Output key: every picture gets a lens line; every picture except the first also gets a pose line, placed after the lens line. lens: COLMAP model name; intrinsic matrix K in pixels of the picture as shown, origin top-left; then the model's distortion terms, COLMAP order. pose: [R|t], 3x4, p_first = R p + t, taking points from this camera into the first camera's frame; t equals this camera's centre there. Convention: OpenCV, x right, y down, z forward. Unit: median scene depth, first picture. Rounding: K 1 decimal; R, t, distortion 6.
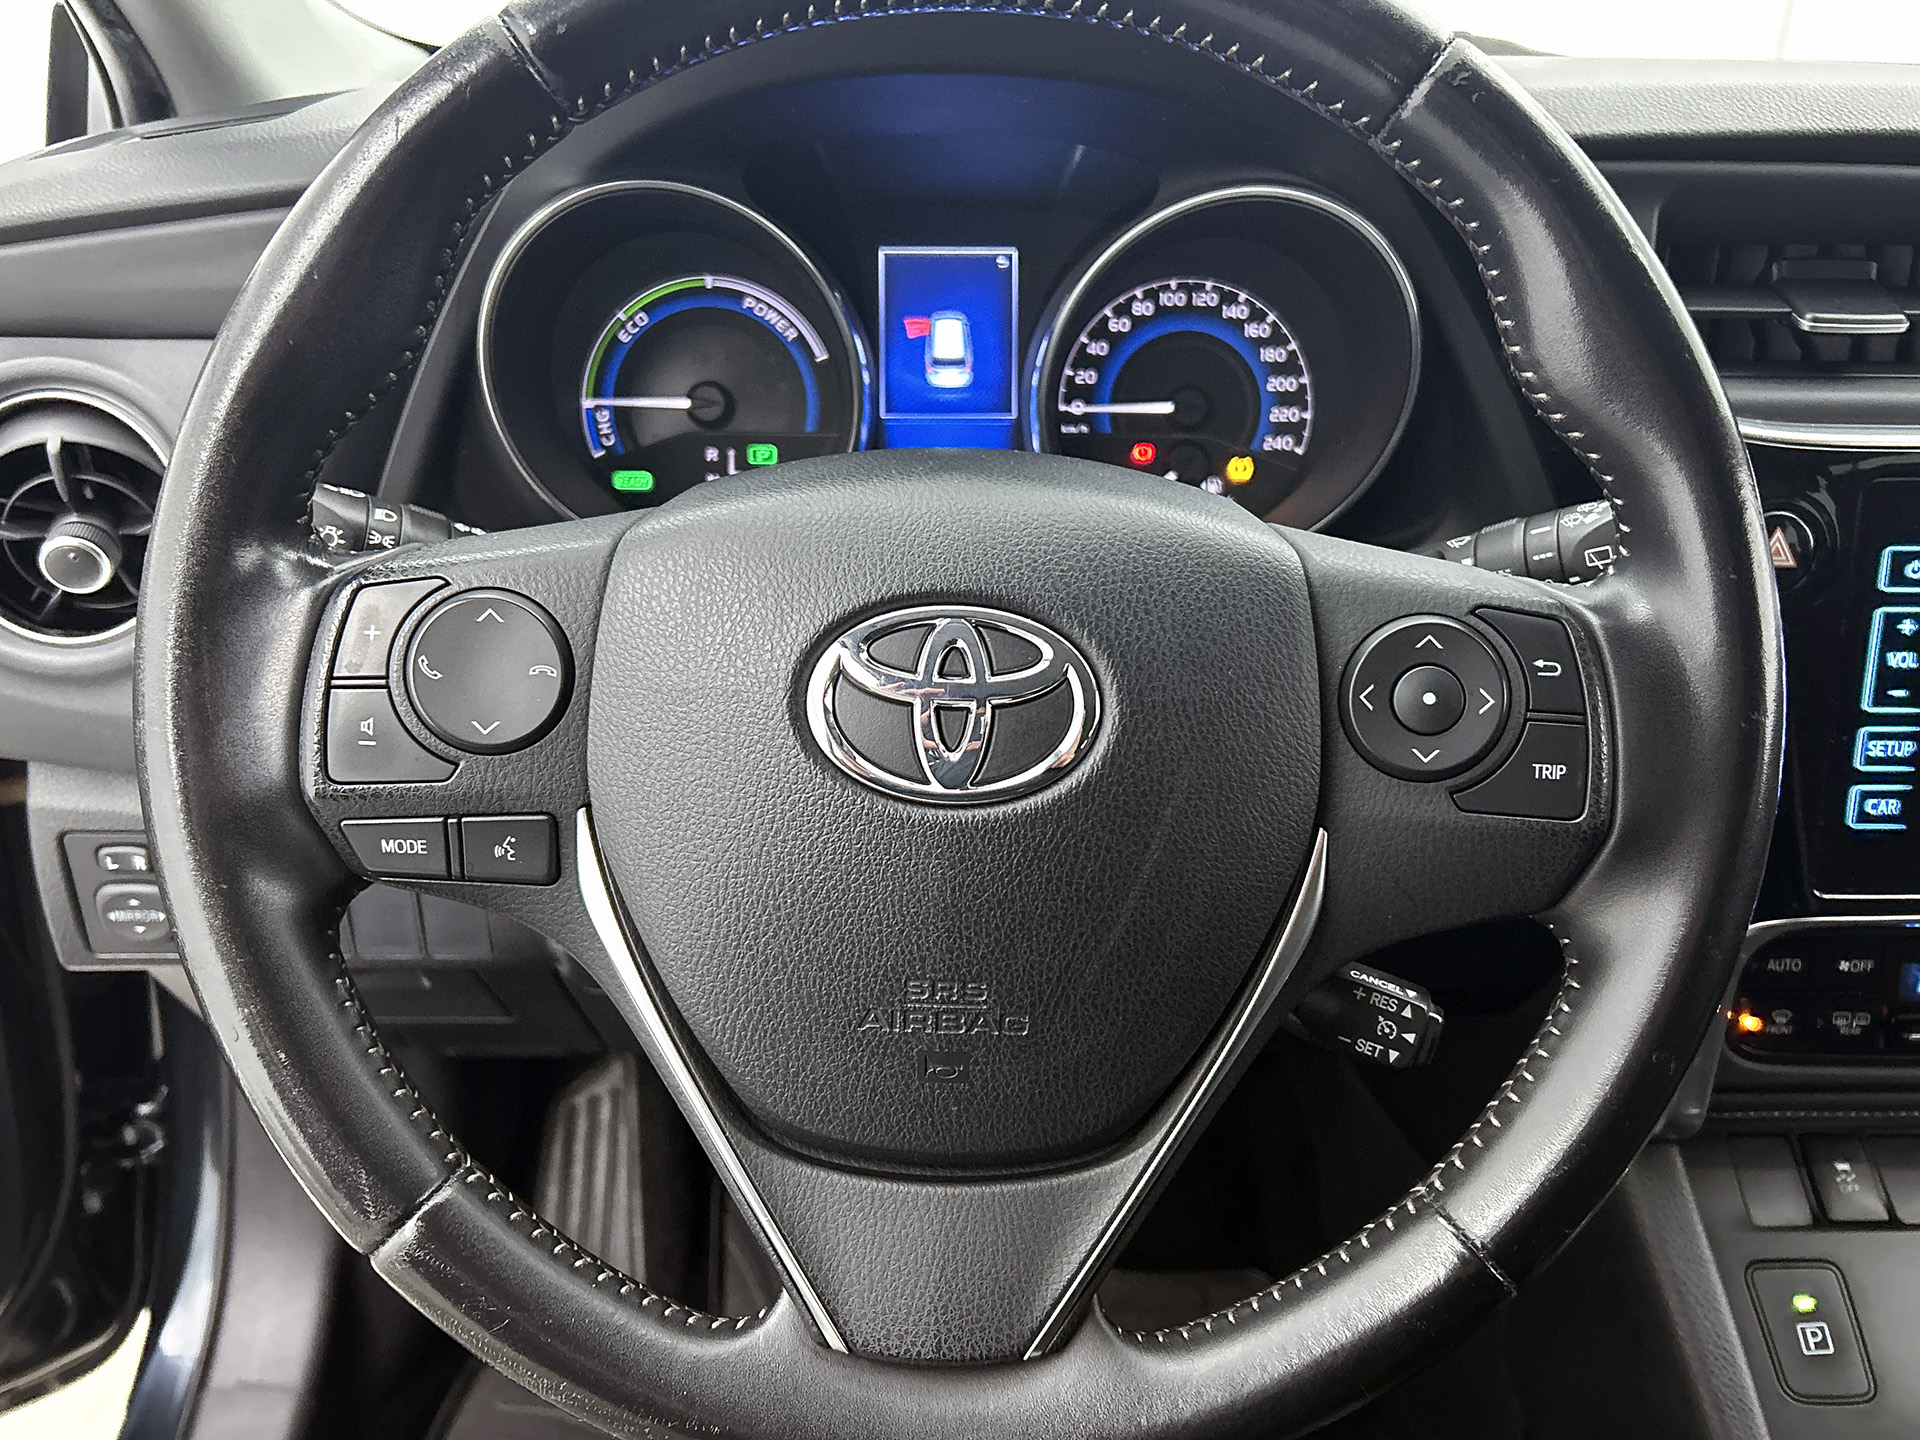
lens RADIAL K [[1601.3, 0, 944.5], [0, 1601.3, 702.8], [0, 0, 1]] dist [0.030580, -0.039465]
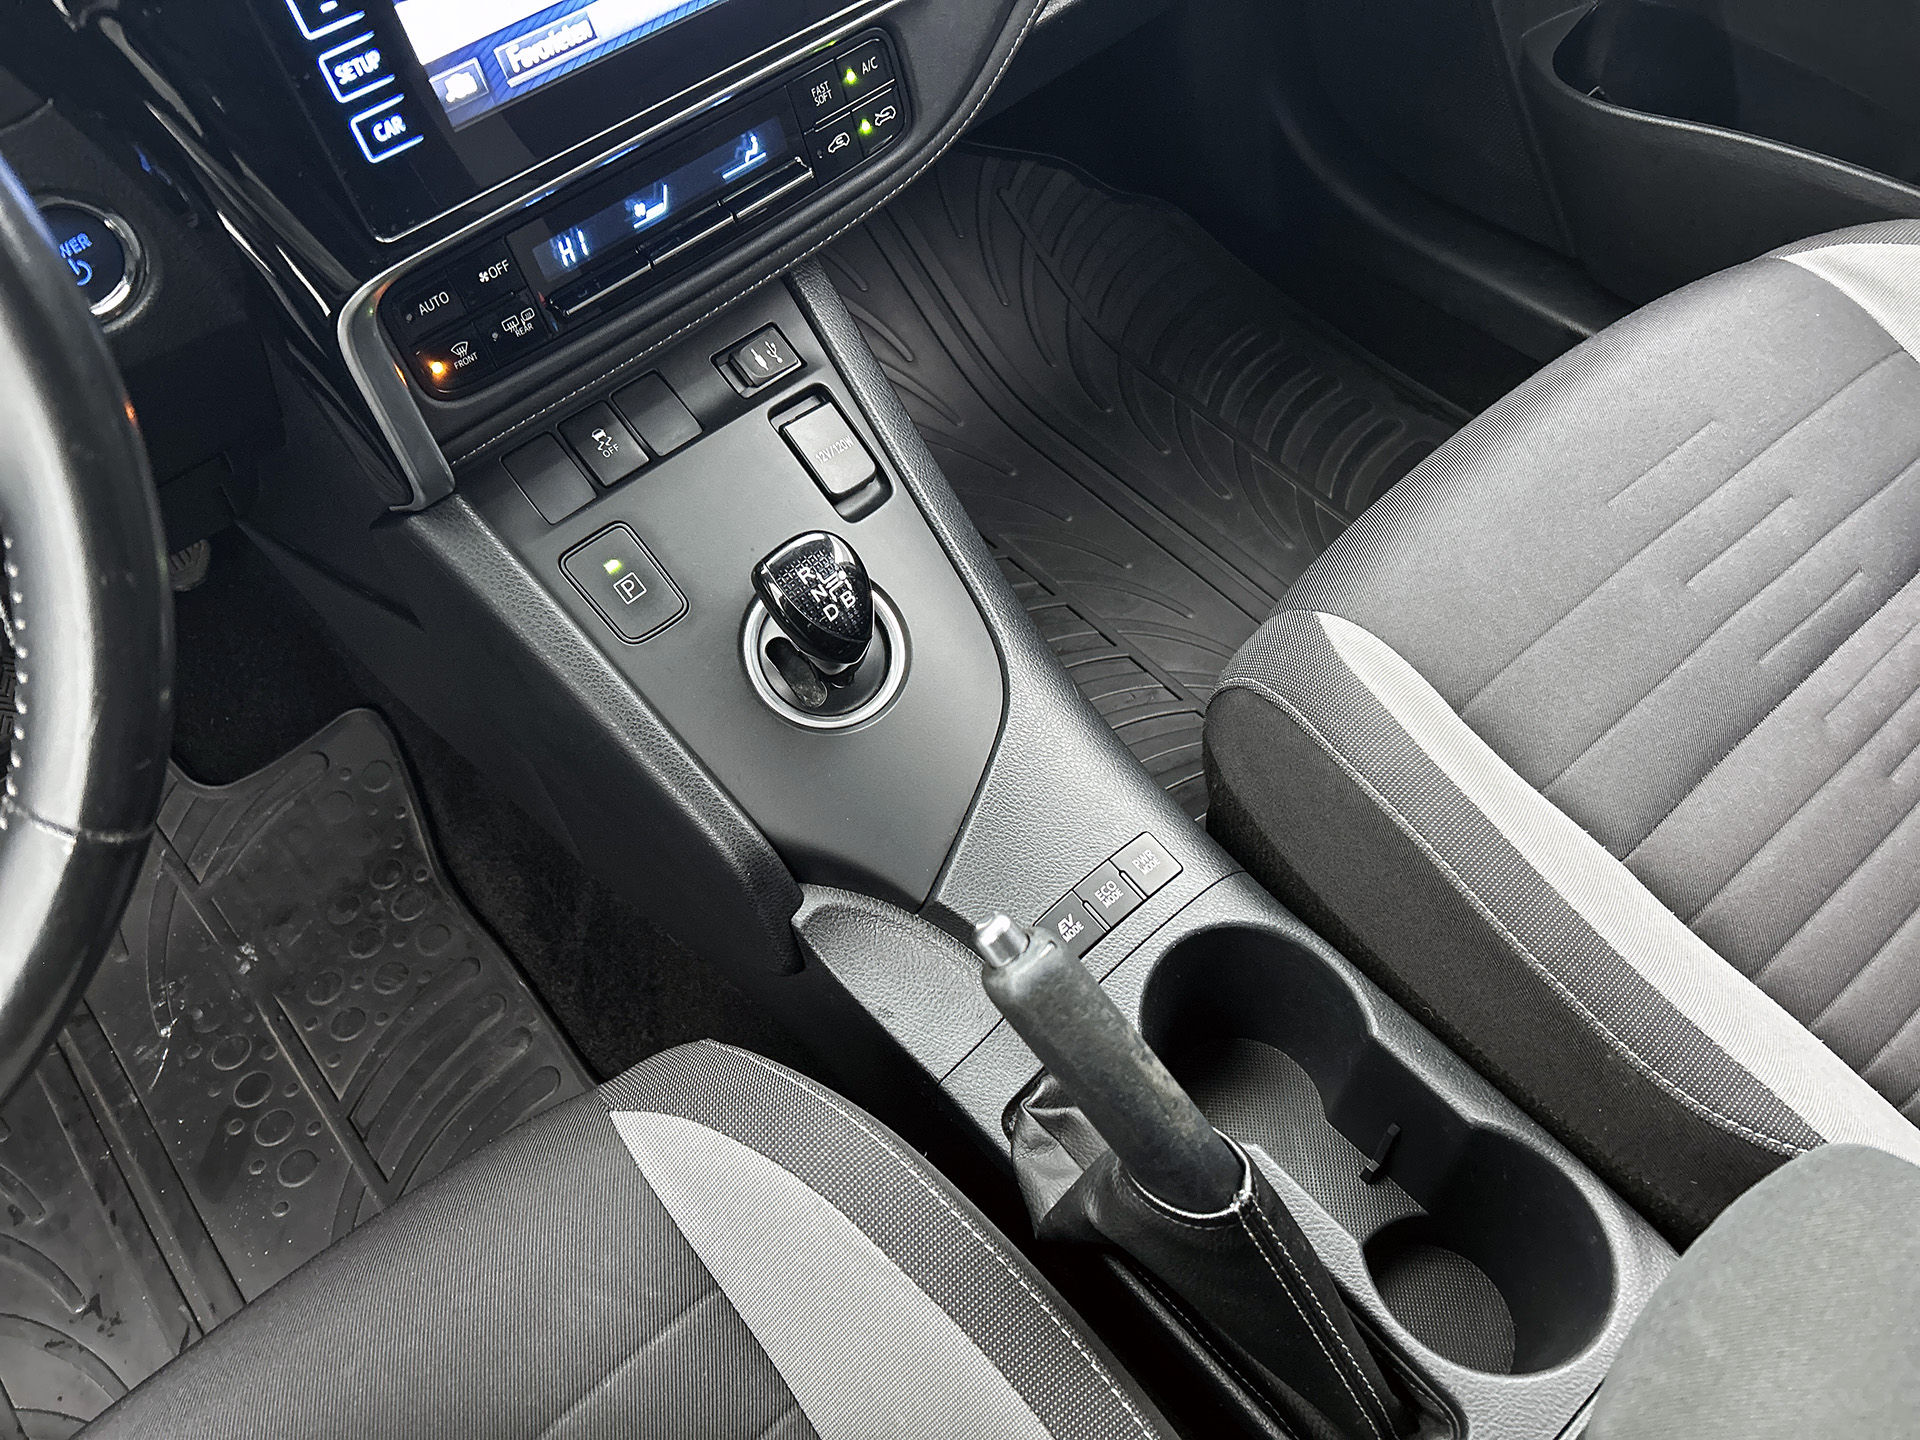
lens RADIAL K [[1464.5, 0, 980.4], [0, 1464.5, 728.7], [0, 0, 1]] dist [0.035363, -0.050518]
pose [[0.748867, -0.567979, 0.341466, 0.288330], [0.352068, 0.777486, 0.521117, 0.006458], [-0.561468, -0.270028, 0.782201, -0.005759]]
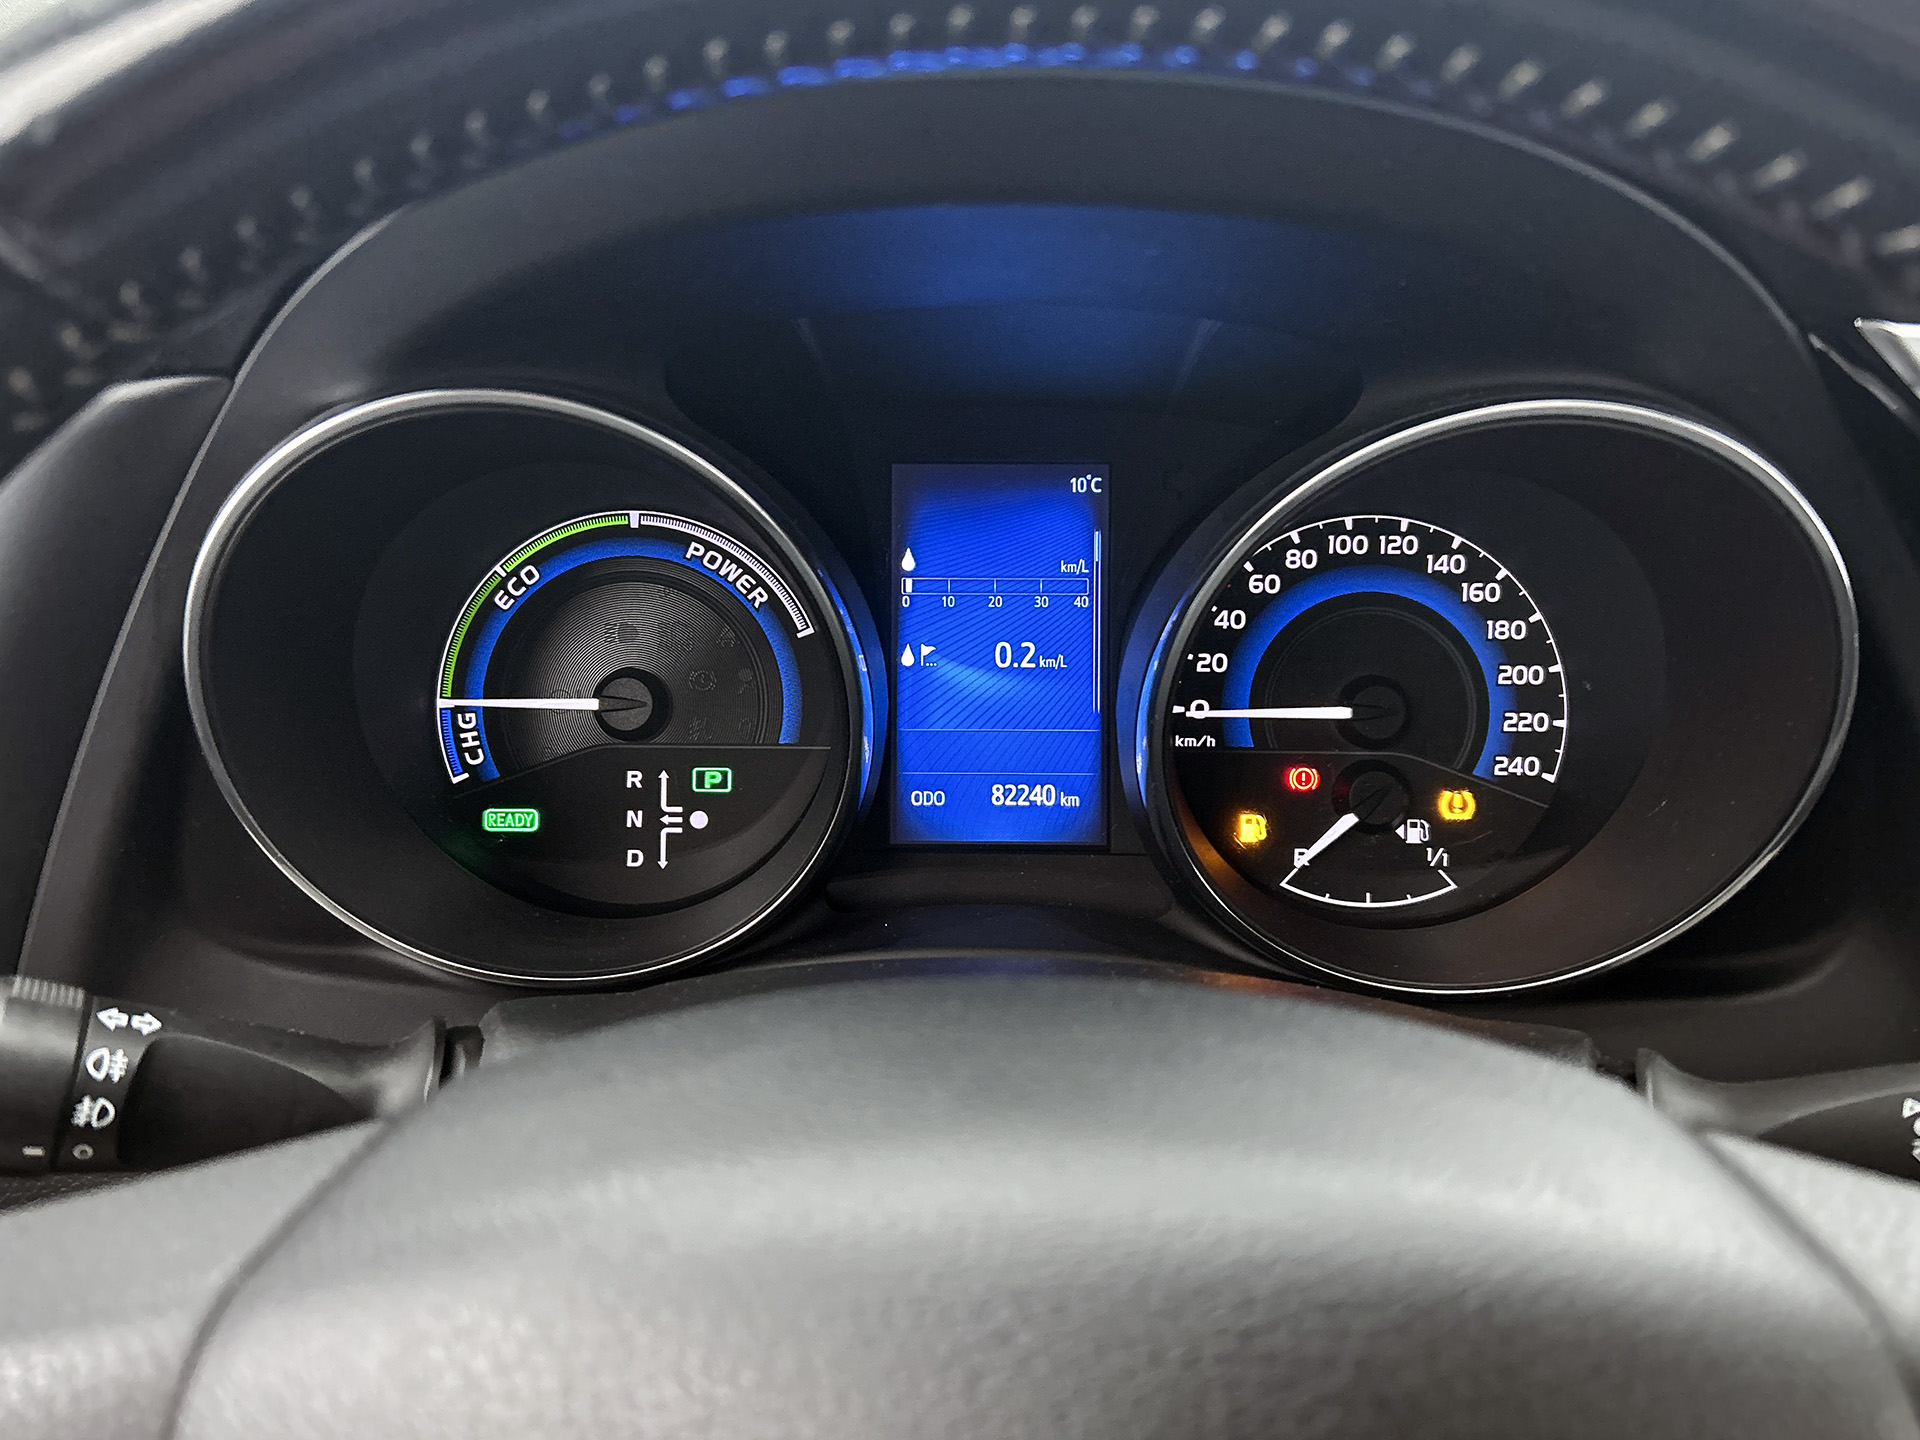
lens RADIAL K [[1601.3, 0, 907.1], [0, 1601.3, 699.9], [0, 0, 1]] dist [0.030580, -0.039465]
pose [[0.999237, 0.006430, -0.038523, -0.009864], [-0.009559, 0.996620, -0.081587, -0.136476], [0.037868, 0.081893, 0.995921, 0.359465]]
